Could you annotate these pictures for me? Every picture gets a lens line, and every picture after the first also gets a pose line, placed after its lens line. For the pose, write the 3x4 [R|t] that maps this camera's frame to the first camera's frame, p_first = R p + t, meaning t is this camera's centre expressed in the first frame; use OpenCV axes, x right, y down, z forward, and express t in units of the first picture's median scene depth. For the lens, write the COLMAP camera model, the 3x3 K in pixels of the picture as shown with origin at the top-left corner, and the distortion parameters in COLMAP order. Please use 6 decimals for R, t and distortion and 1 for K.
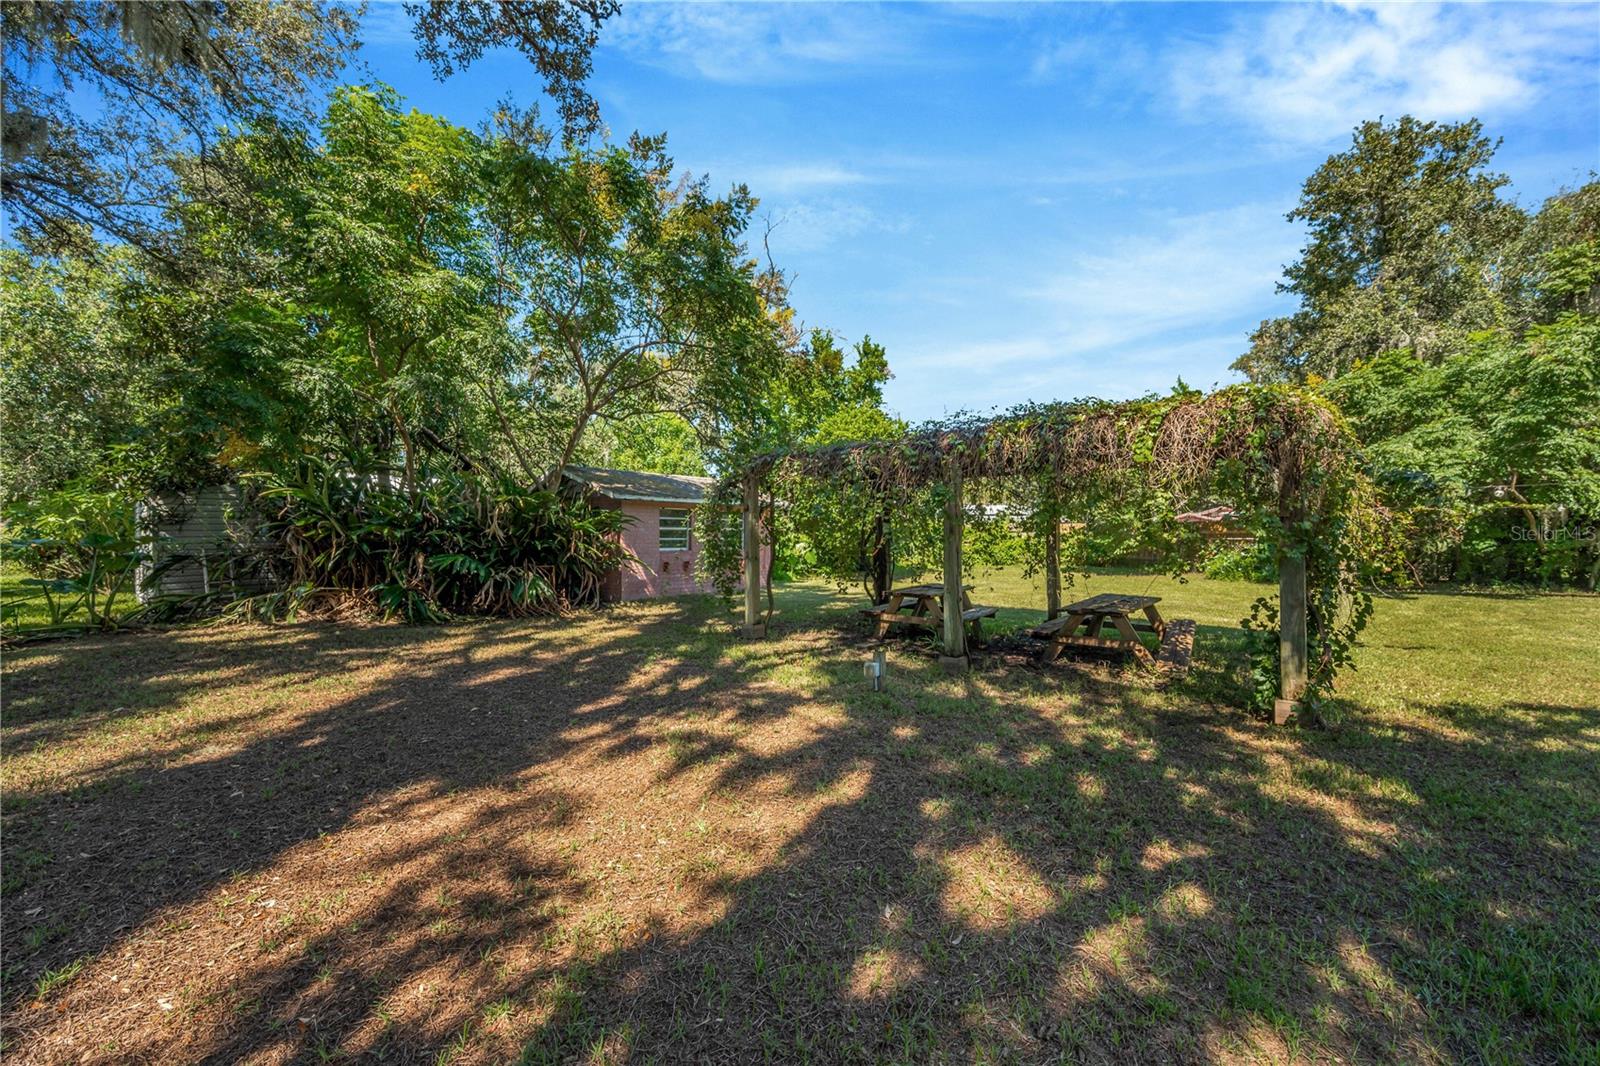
lens RADIAL K [[623.4, 0, 803.9], [0, 623.4, 533.8], [0, 0, 1]] dist [-0.001443, -0.000076]
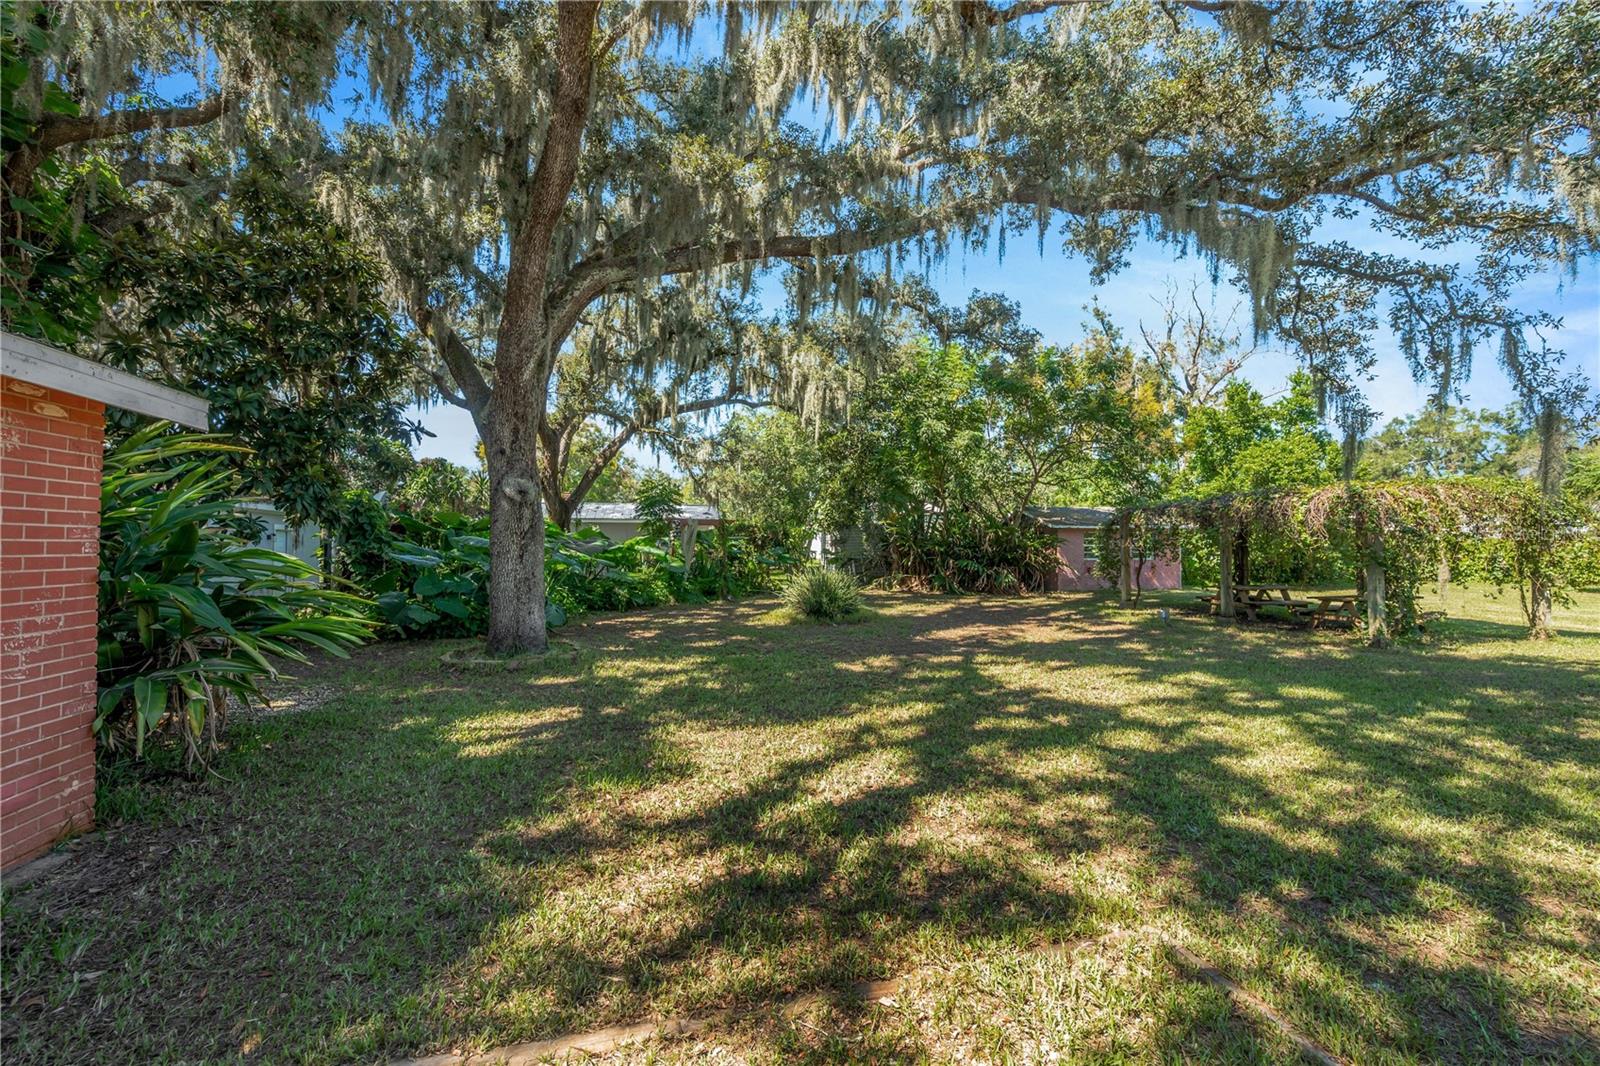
lens RADIAL K [[623.4, 0, 803.9], [0, 623.4, 533.8], [0, 0, 1]] dist [-0.001443, -0.000076]
pose [[0.757258, -0.012851, -0.652989, 0.308357], [0.003962, 0.999878, -0.015082, -0.019949], [0.653103, 0.008834, 0.757217, -0.762396]]
